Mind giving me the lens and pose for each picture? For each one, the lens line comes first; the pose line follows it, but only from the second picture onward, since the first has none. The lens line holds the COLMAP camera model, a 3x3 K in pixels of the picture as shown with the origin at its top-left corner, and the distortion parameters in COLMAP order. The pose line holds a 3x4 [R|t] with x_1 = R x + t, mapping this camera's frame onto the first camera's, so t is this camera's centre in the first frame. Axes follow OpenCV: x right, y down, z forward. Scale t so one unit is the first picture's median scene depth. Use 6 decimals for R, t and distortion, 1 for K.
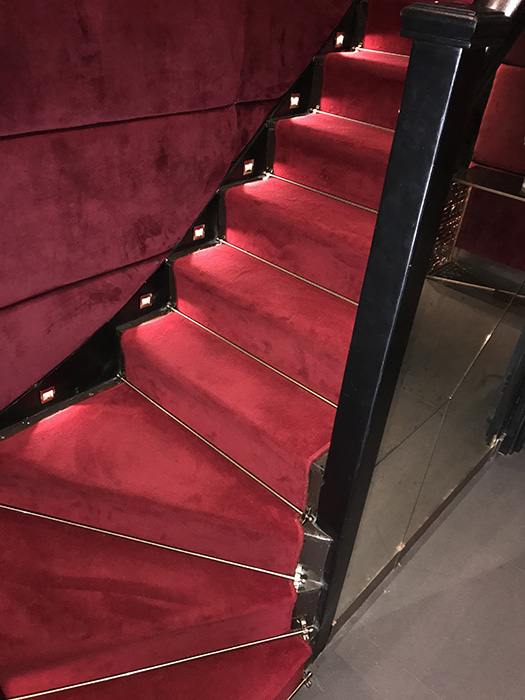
lens RADIAL K [[563.7, 0, 262.3], [0, 563.7, 359.0], [0, 0, 1]] dist [-0.005397, 0.003127]
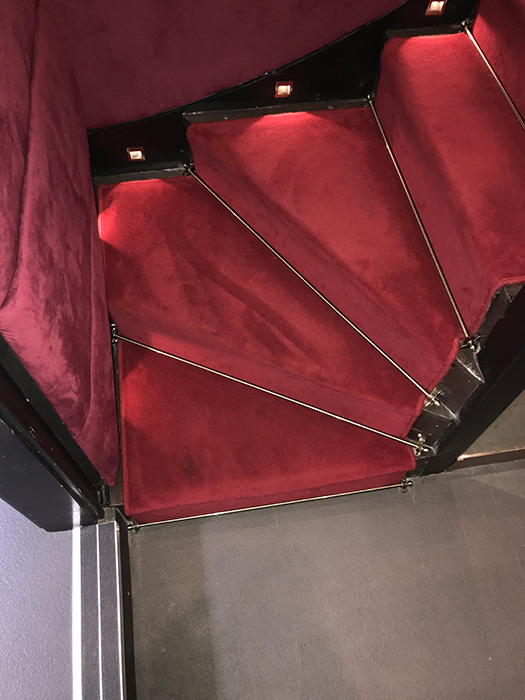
lens RADIAL K [[563.7, 0, 262.3], [0, 563.7, 359.0], [0, 0, 1]] dist [-0.005397, 0.003127]
pose [[0.788693, 0.503179, -0.353235, 0.137806], [-0.312420, 0.822879, 0.474620, 0.002808], [0.529488, -0.263972, 0.806202, 0.163535]]
